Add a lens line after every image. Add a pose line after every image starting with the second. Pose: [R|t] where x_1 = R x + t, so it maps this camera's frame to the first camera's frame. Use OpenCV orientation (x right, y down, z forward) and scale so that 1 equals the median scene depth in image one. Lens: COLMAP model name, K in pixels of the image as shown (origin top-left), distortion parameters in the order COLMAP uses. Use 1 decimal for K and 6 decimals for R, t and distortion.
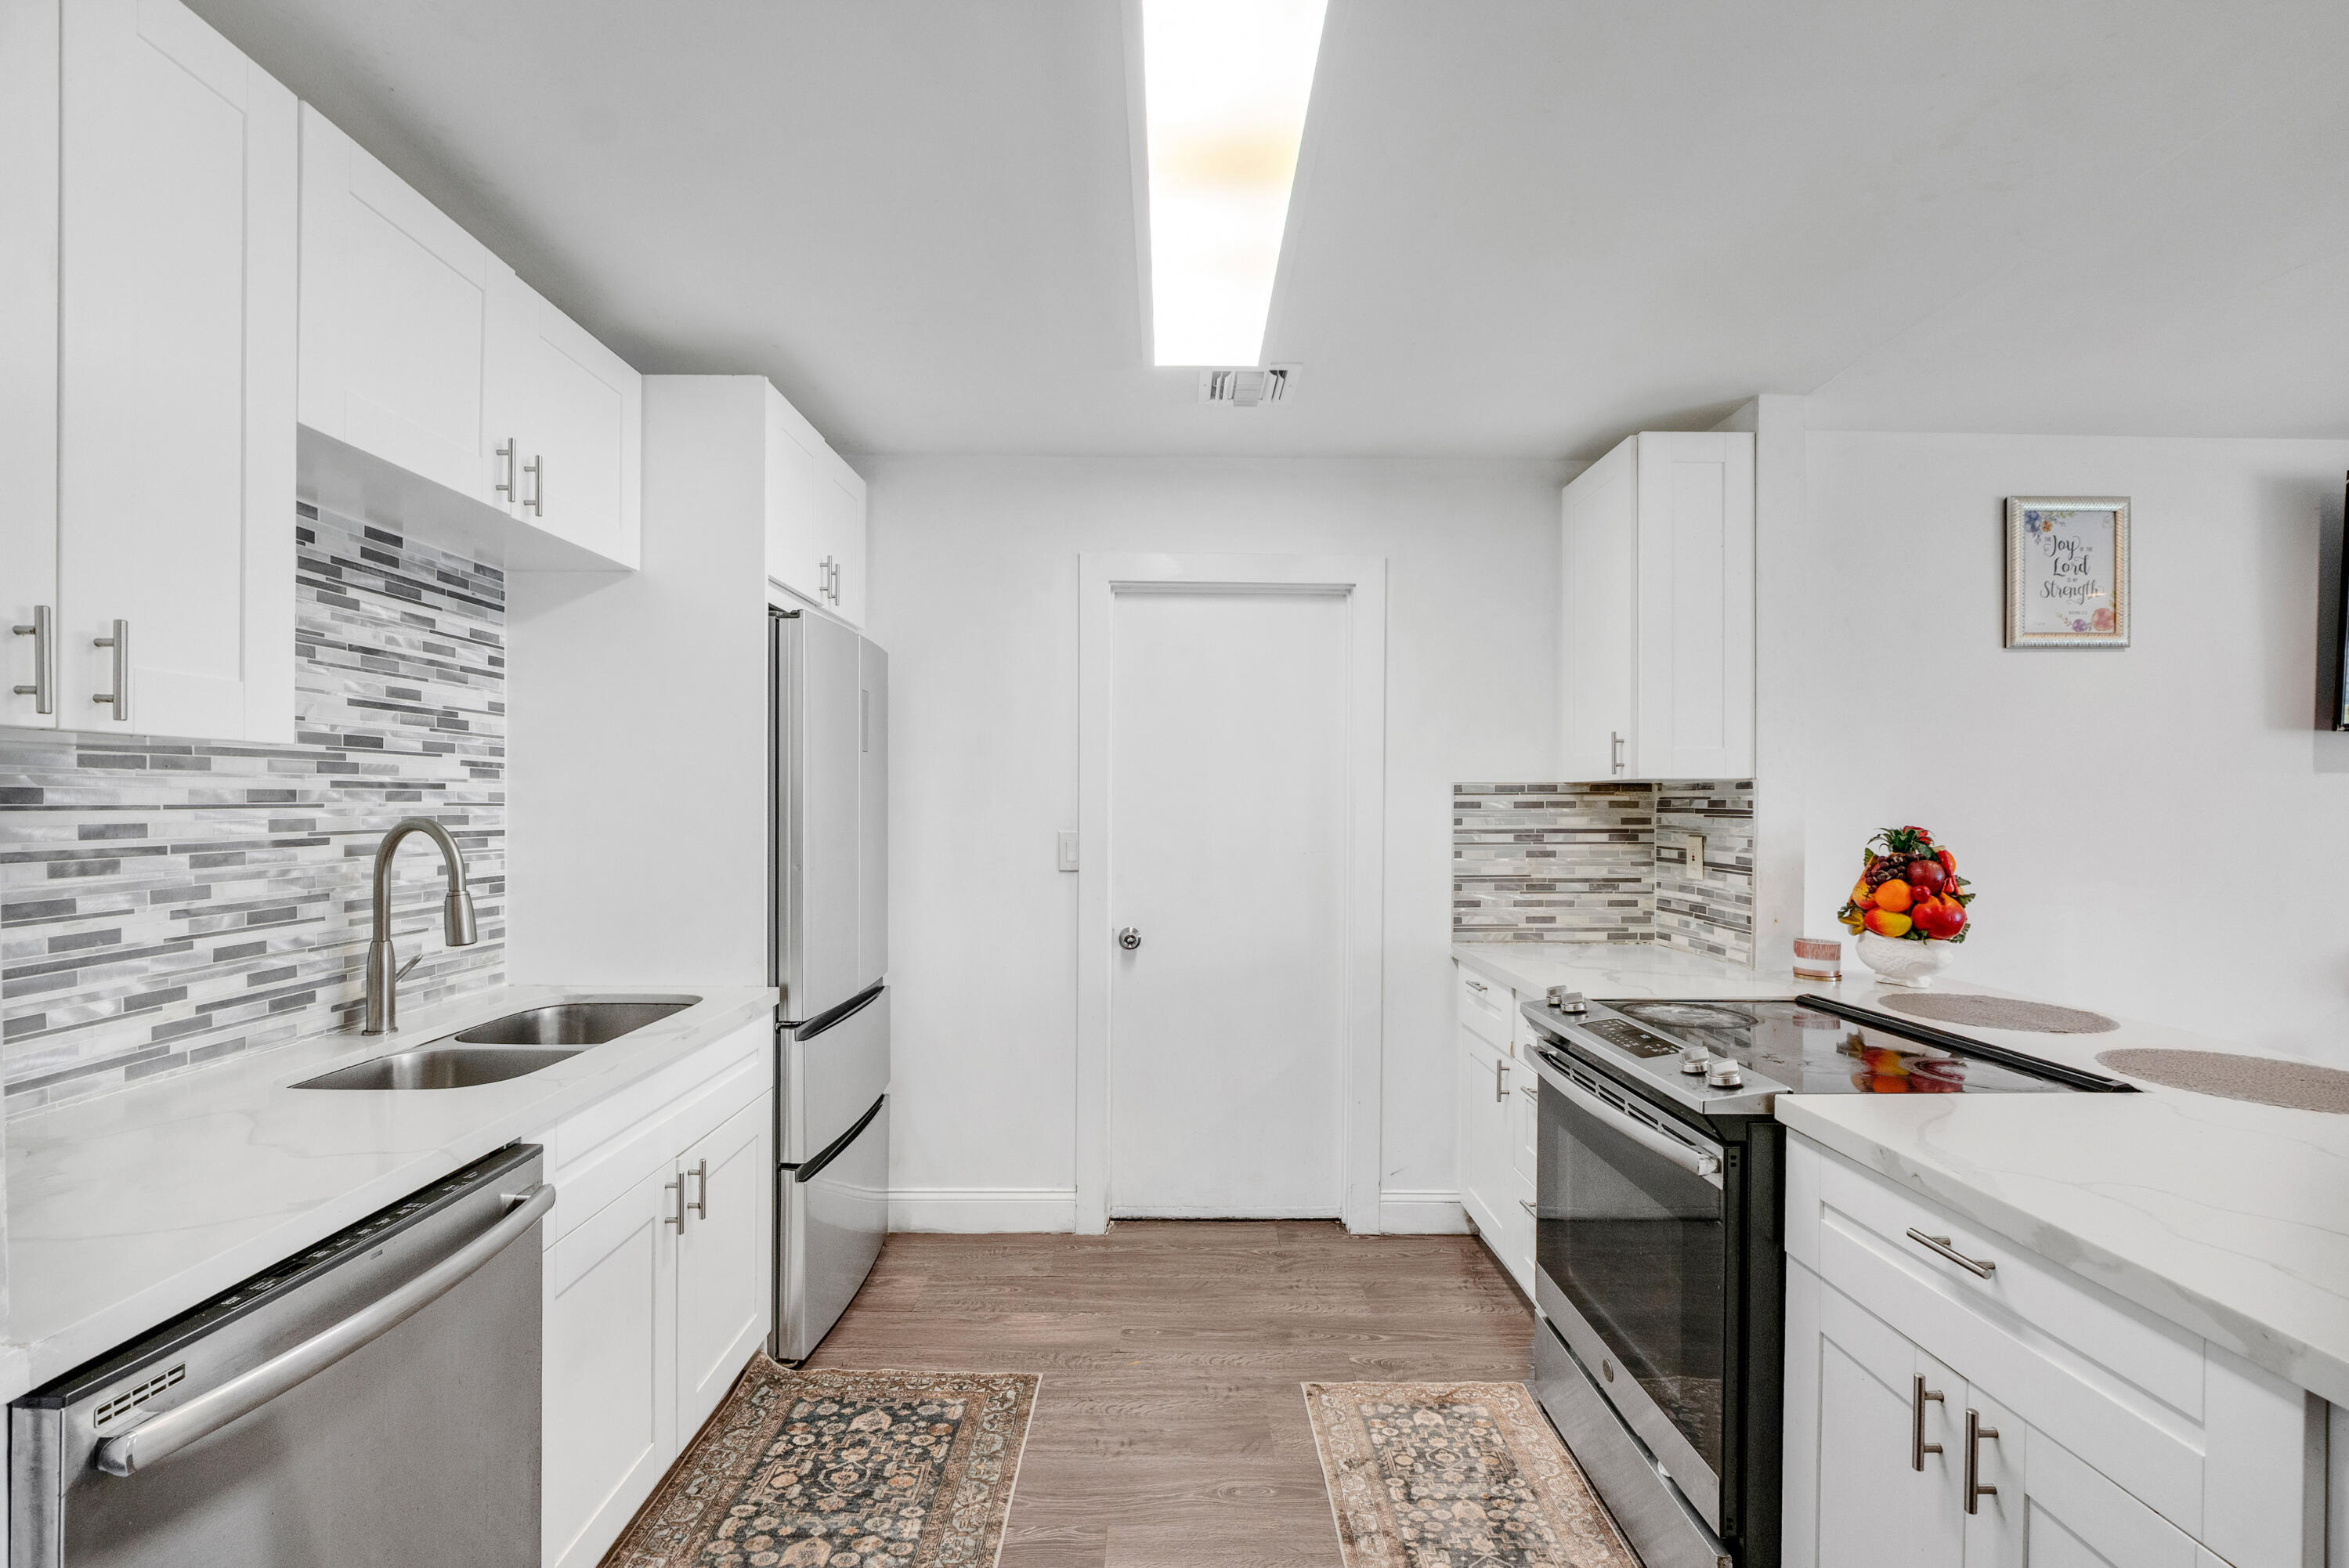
lens RADIAL K [[1001.3, 0, 1173.9], [0, 1001.3, 806.9], [0, 0, 1]] dist [-0.007120, -0.000206]
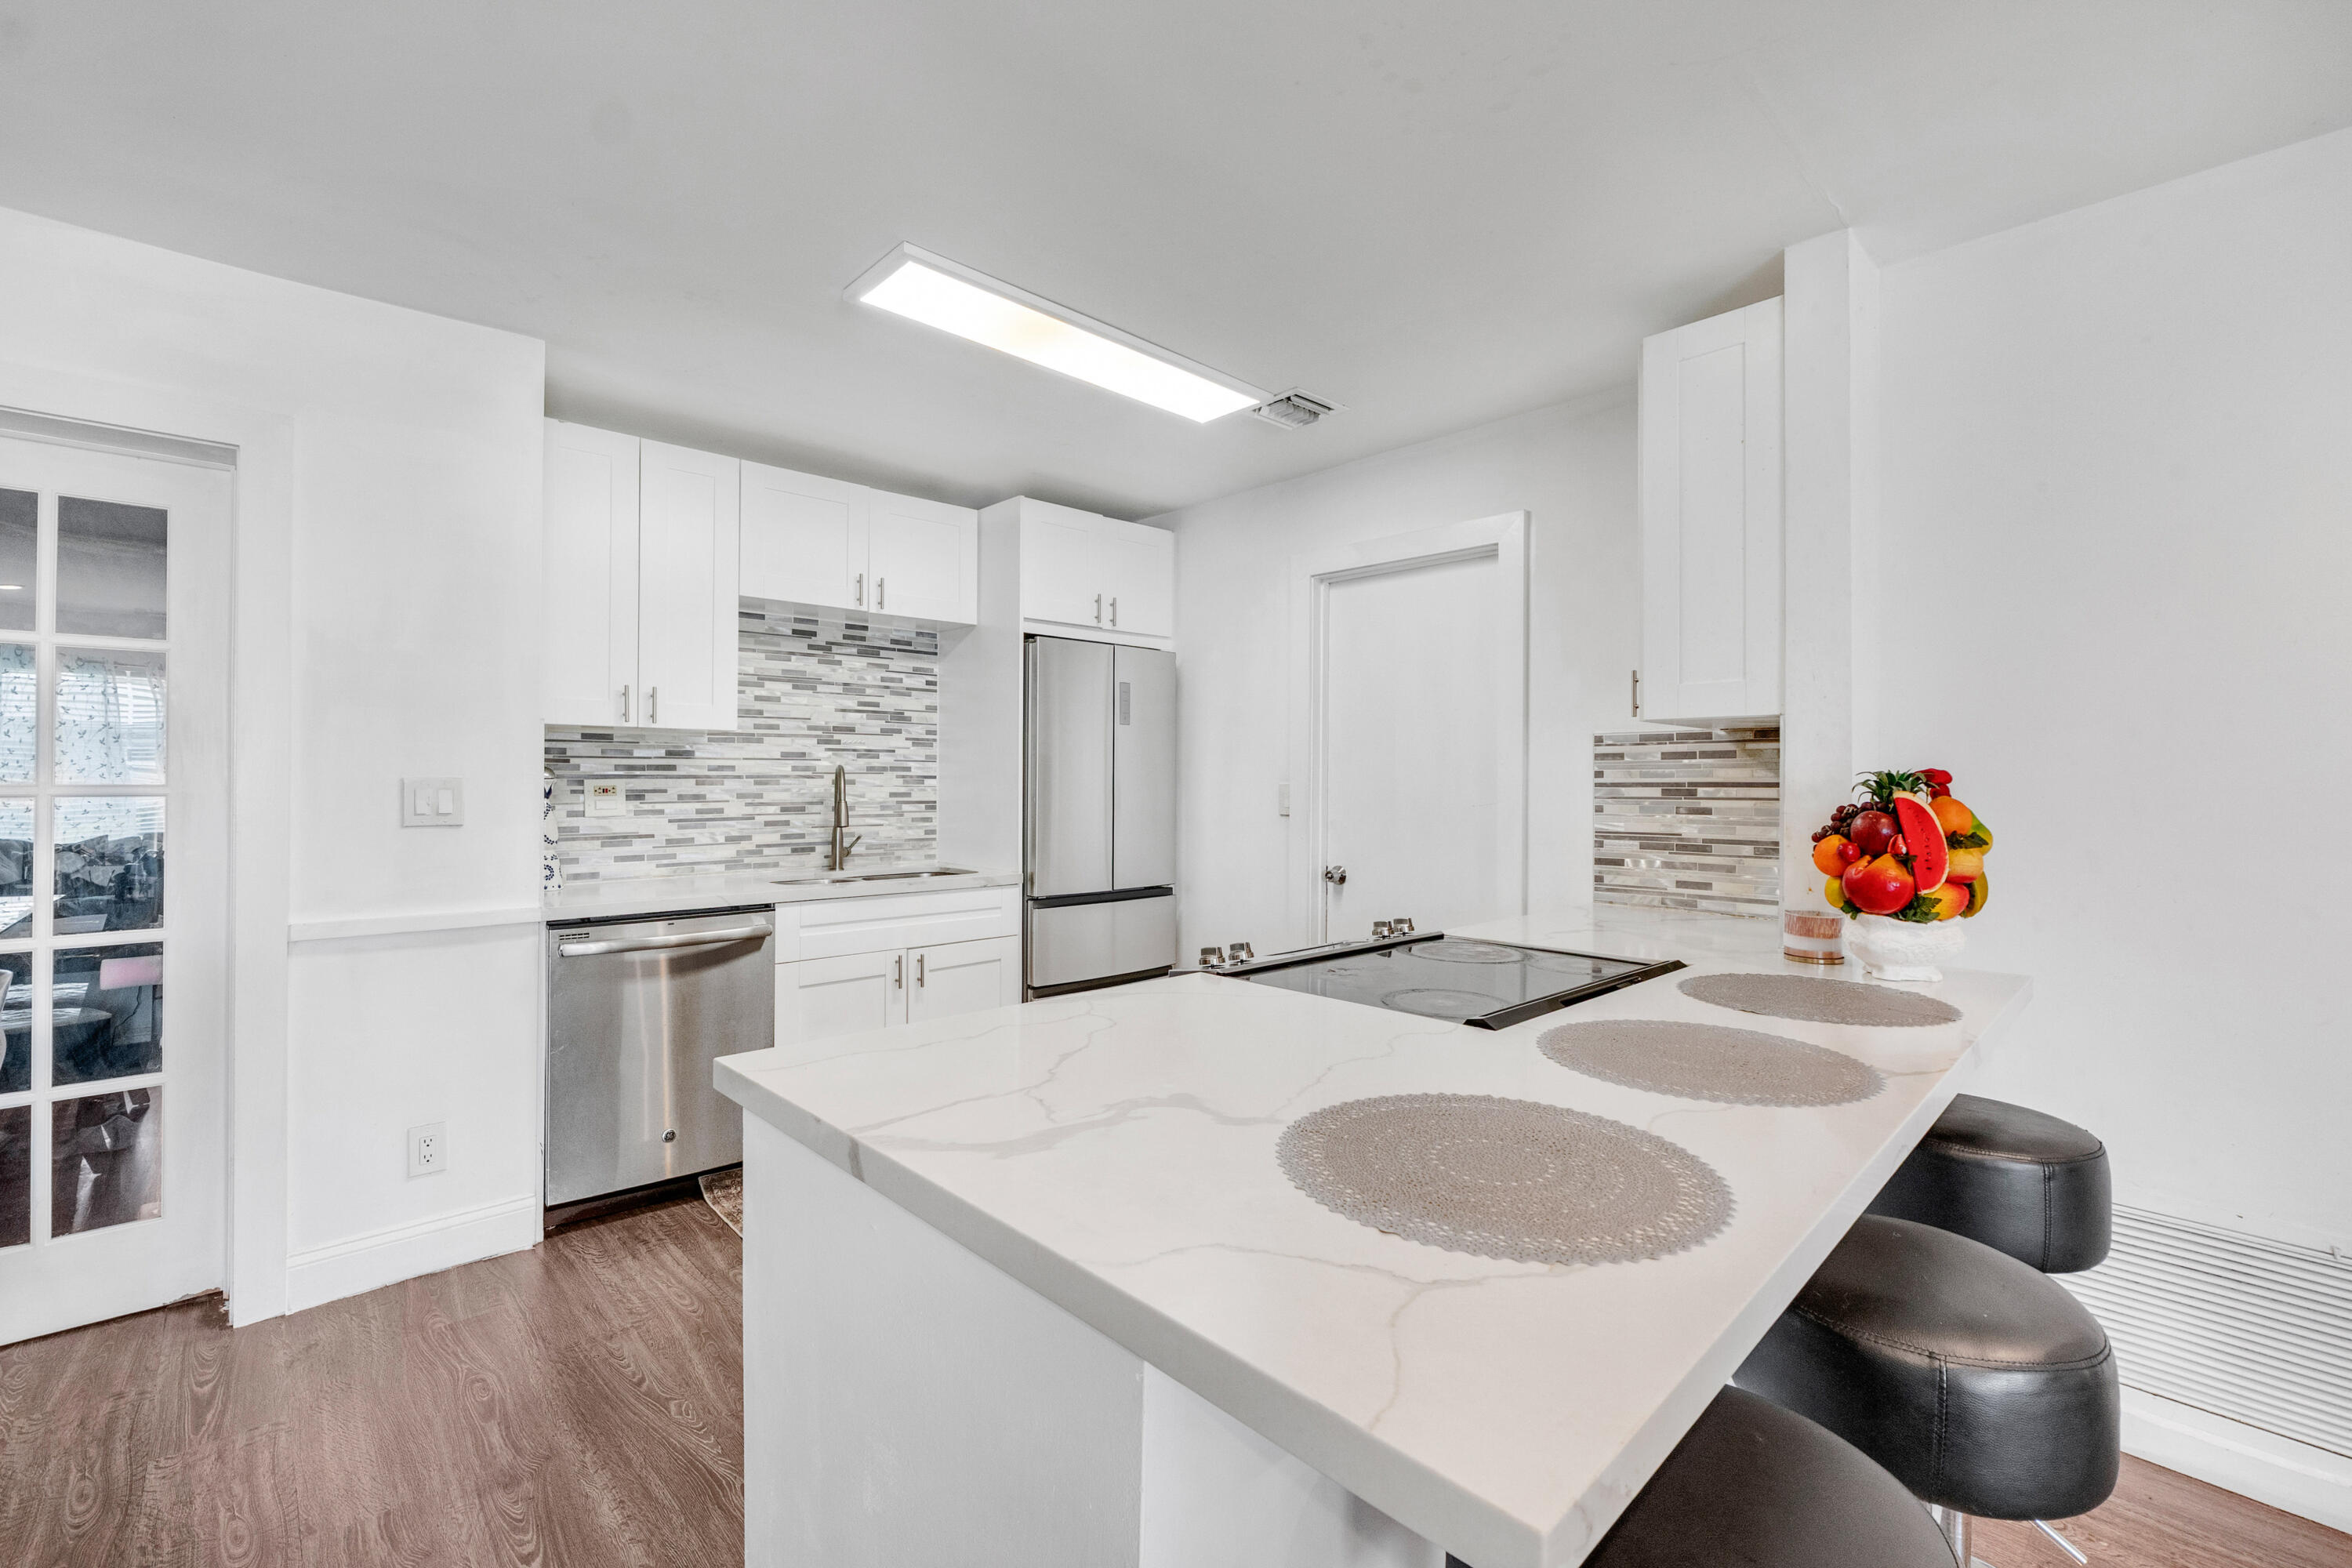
lens RADIAL K [[1002.7, 0, 1187.8], [0, 1002.7, 770.3], [0, 0, 1]] dist [-0.007120, -0.000206]
pose [[0.680798, -0.006131, -0.732446, 0.935852], [-0.005969, 0.999885, -0.013918, 0.034948], [0.732447, 0.013847, 0.680683, 0.094354]]
